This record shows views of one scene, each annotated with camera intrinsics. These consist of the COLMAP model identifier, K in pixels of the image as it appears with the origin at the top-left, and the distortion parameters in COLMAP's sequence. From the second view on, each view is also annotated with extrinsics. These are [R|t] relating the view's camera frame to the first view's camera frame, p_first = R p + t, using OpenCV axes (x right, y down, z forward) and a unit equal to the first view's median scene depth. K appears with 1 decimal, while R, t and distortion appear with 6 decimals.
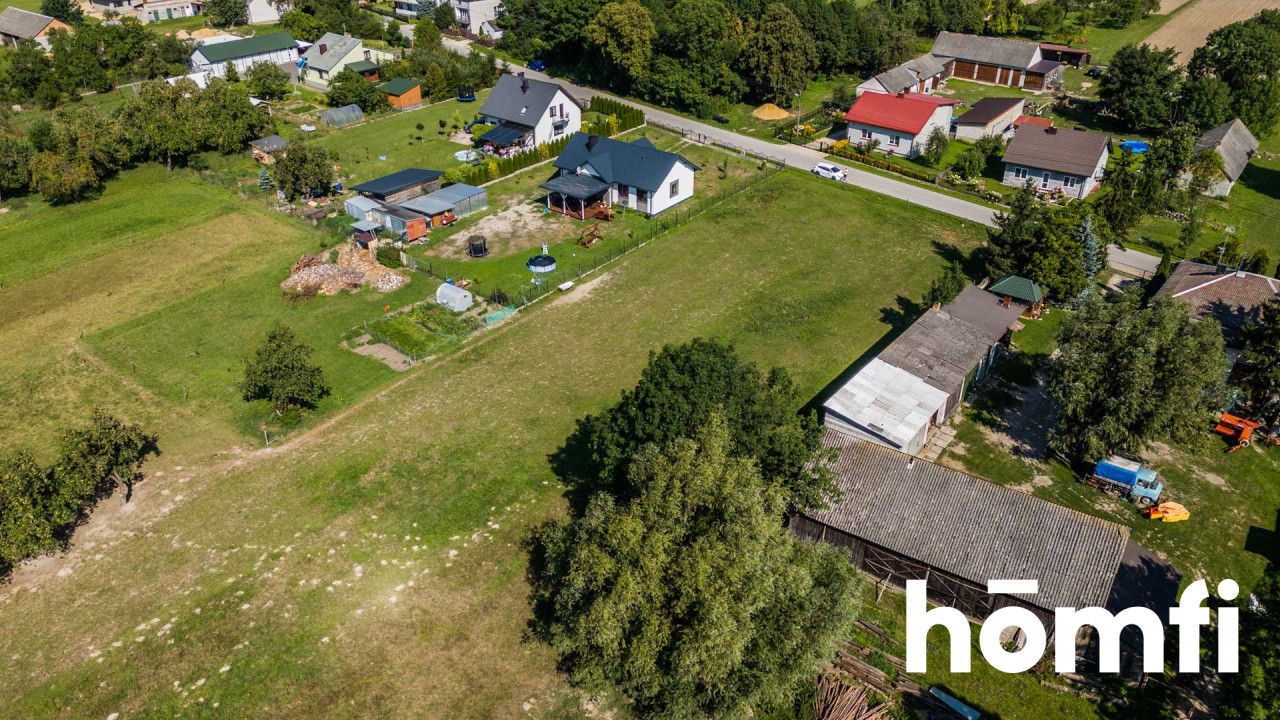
lens RADIAL K [[932.6, 0, 641.5], [0, 932.6, 356.2], [0, 0, 1]] dist [0.075856, -0.072011]
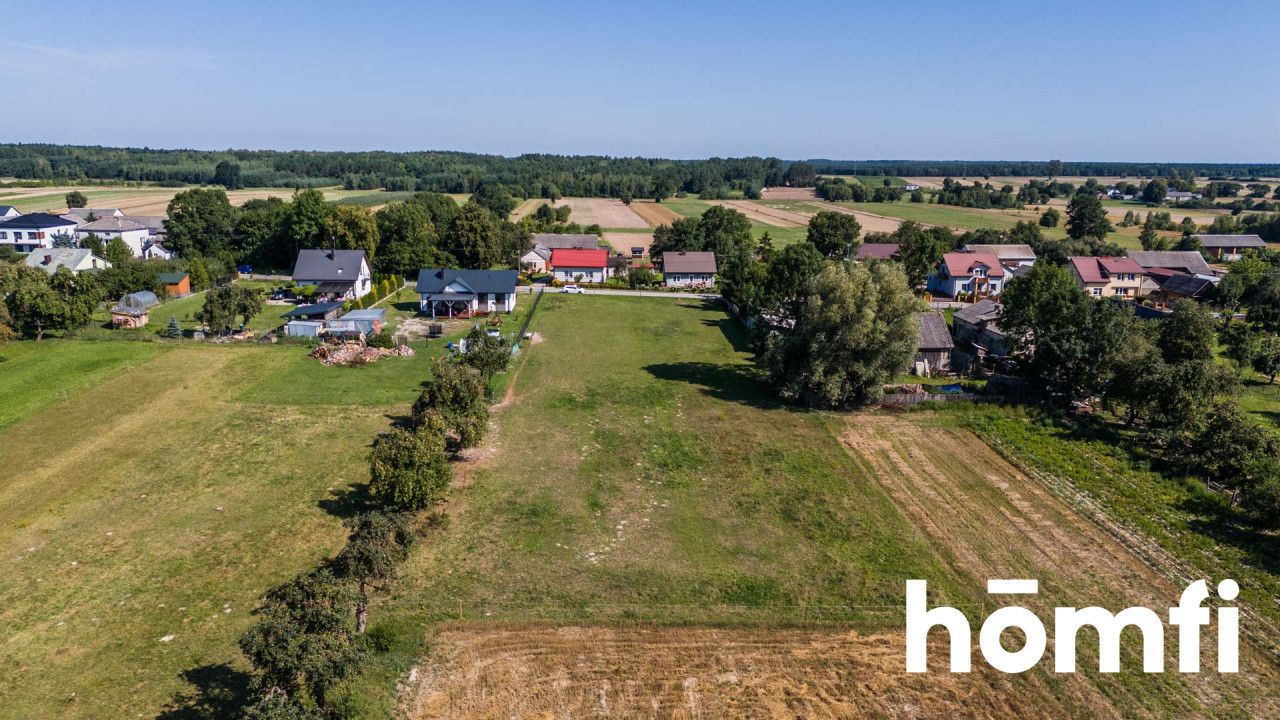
lens RADIAL K [[932.6, 0, 640.4], [0, 932.6, 367.9], [0, 0, 1]] dist [0.075856, -0.072011]
pose [[0.768178, -0.131136, 0.626662, -0.600745], [0.310945, 0.932024, -0.186128, 0.203742], [-0.559656, 0.337837, 0.756737, -0.106252]]
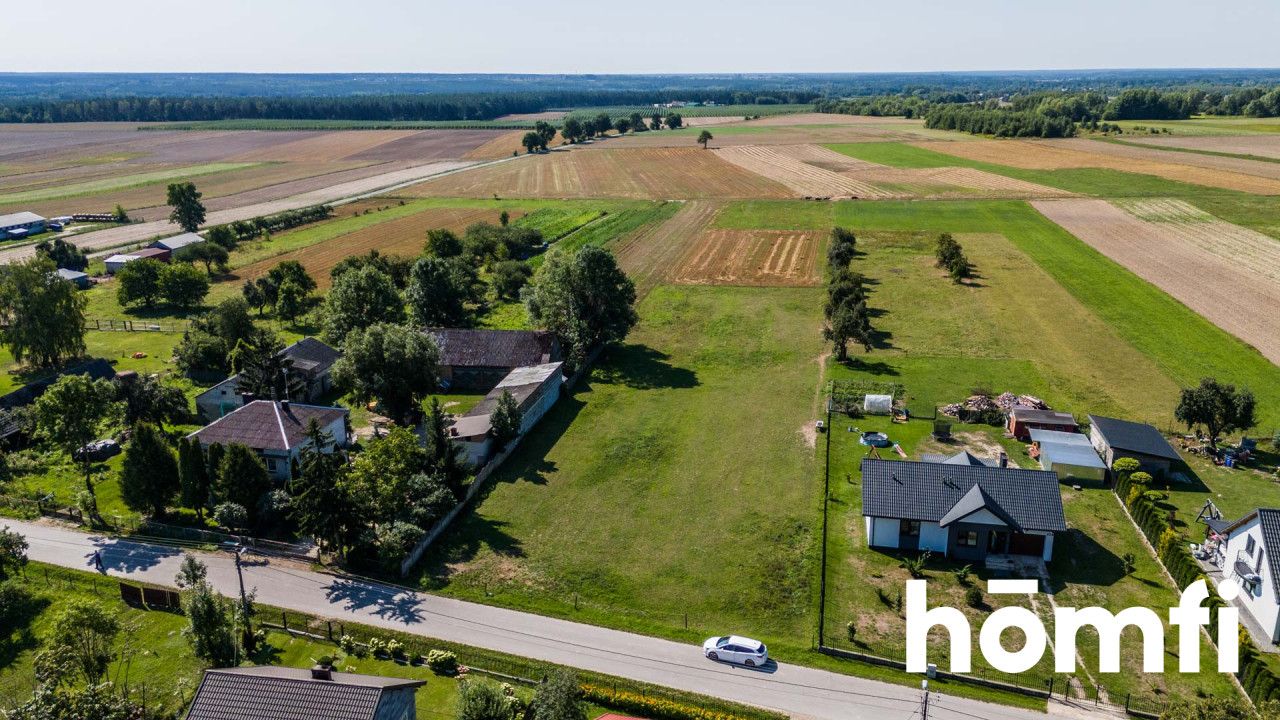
lens RADIAL K [[932.6, 0, 643.0], [0, 932.6, 360.5], [0, 0, 1]] dist [0.075856, -0.072011]
pose [[-0.898036, 0.133167, -0.419284, 0.417047], [-0.215247, 0.698202, 0.682776, -0.617749], [0.383668, 0.703406, -0.598347, 1.103335]]
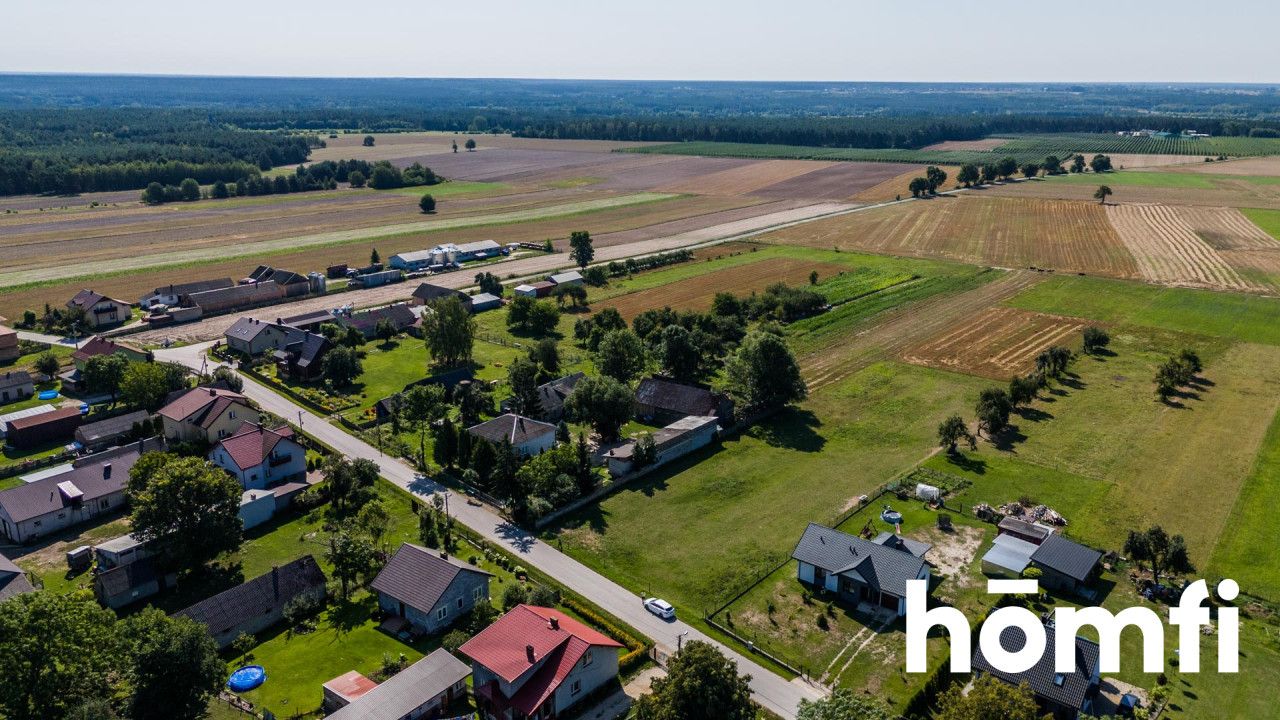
lens RADIAL K [[932.6, 0, 641.9], [0, 932.6, 359.5], [0, 0, 1]] dist [0.075856, -0.072011]
pose [[-0.999700, -0.014972, 0.019404, 0.188551], [0.003824, 0.686731, 0.726901, -0.983500], [-0.024208, 0.726757, -0.686468, 1.368815]]
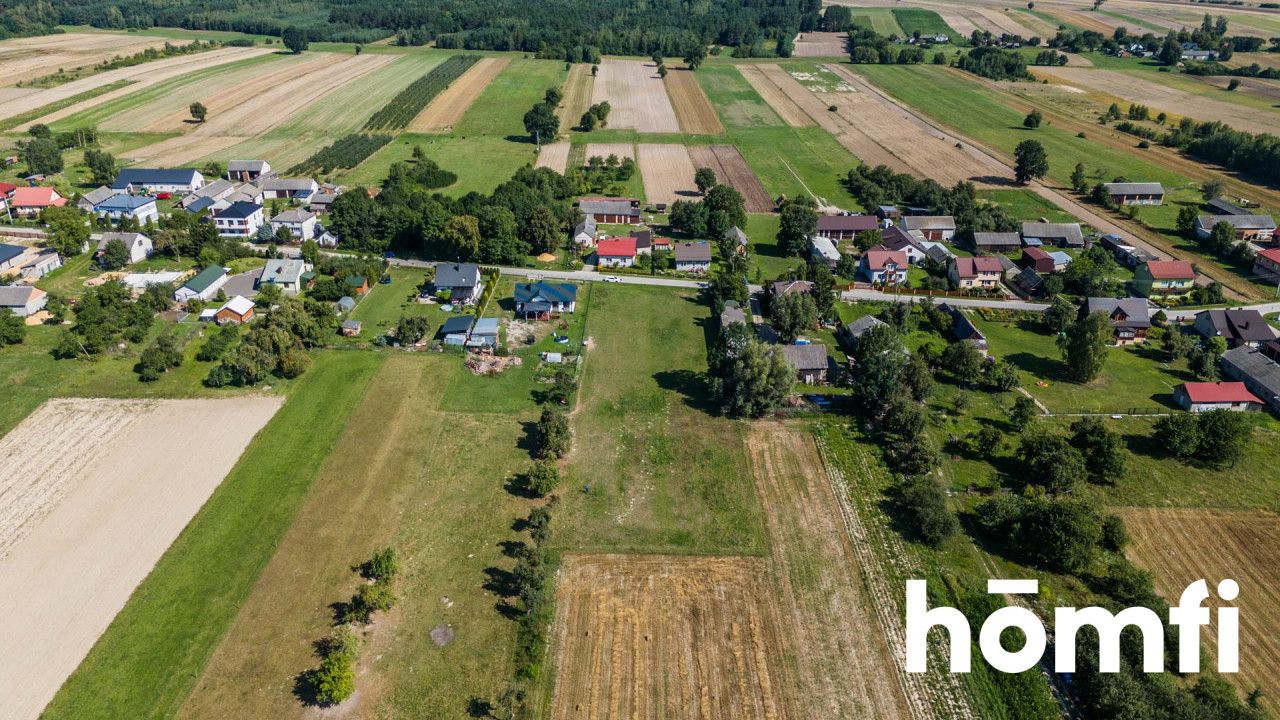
lens RADIAL K [[932.6, 0, 639.4], [0, 932.6, 359.2], [0, 0, 1]] dist [0.075856, -0.072011]
pose [[0.795639, -0.241519, 0.555542, -0.926454], [0.298042, 0.954478, -0.011898, 0.022410], [-0.527379, 0.175041, 0.831403, -0.740955]]
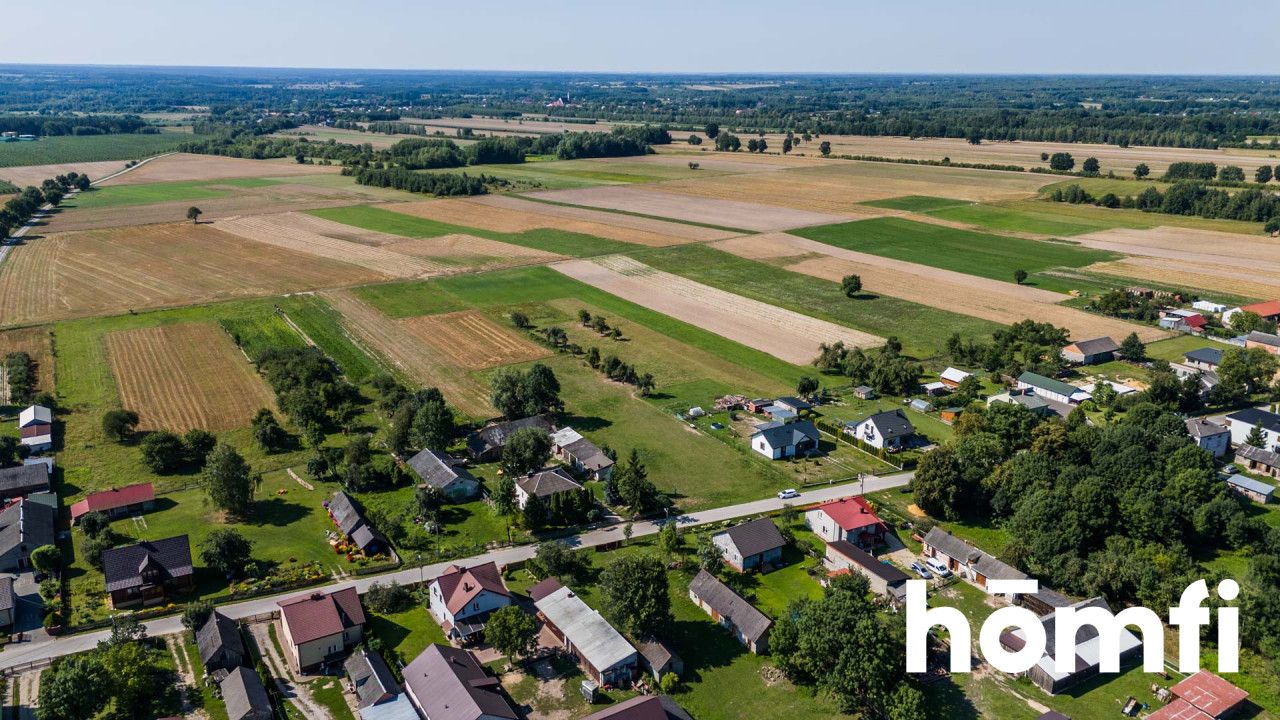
lens RADIAL K [[932.6, 0, 638.4], [0, 932.6, 360.3], [0, 0, 1]] dist [0.075856, -0.072011]
pose [[-0.377081, 0.271789, -0.885404, 1.632774], [-0.469490, 0.767957, 0.435686, -0.934292], [0.798367, 0.579977, -0.161980, 0.856174]]
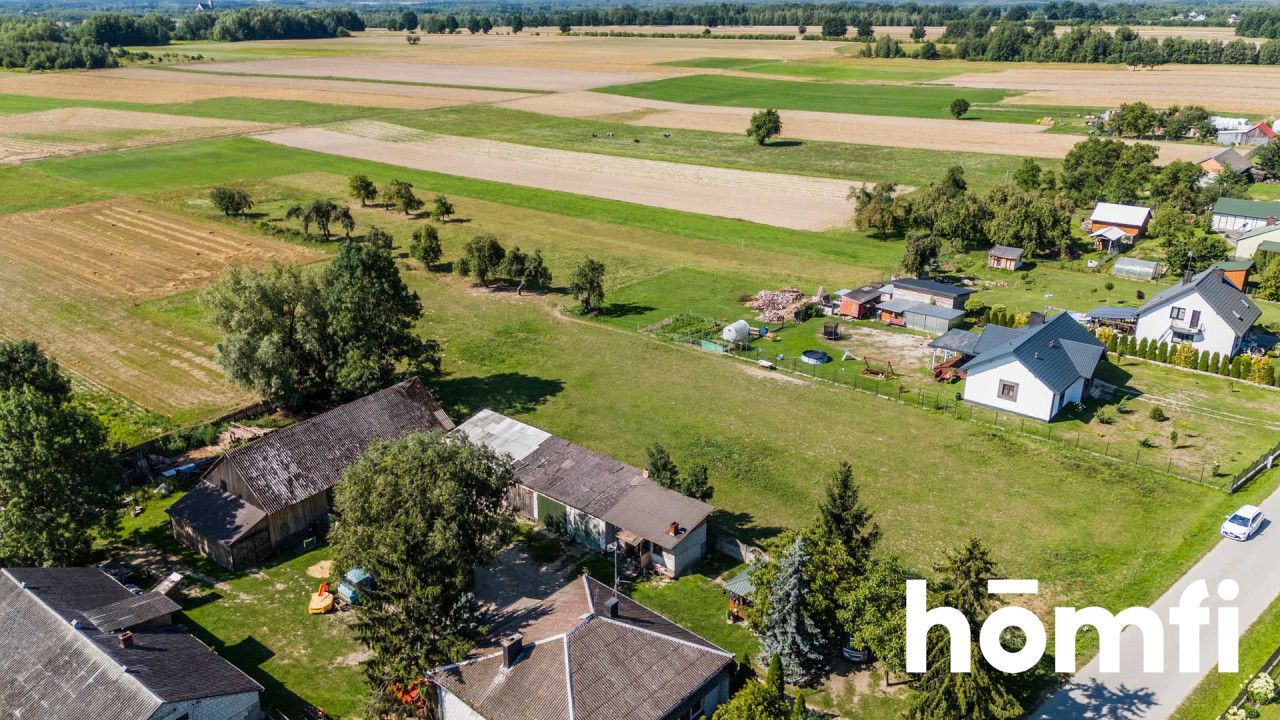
lens RADIAL K [[932.6, 0, 641.3], [0, 932.6, 361.4], [0, 0, 1]] dist [0.075856, -0.072011]
pose [[-0.048677, 0.359166, -0.932003, 0.677863], [-0.503451, 0.797081, 0.333466, -0.264819], [0.862651, 0.485450, 0.142023, 0.511460]]
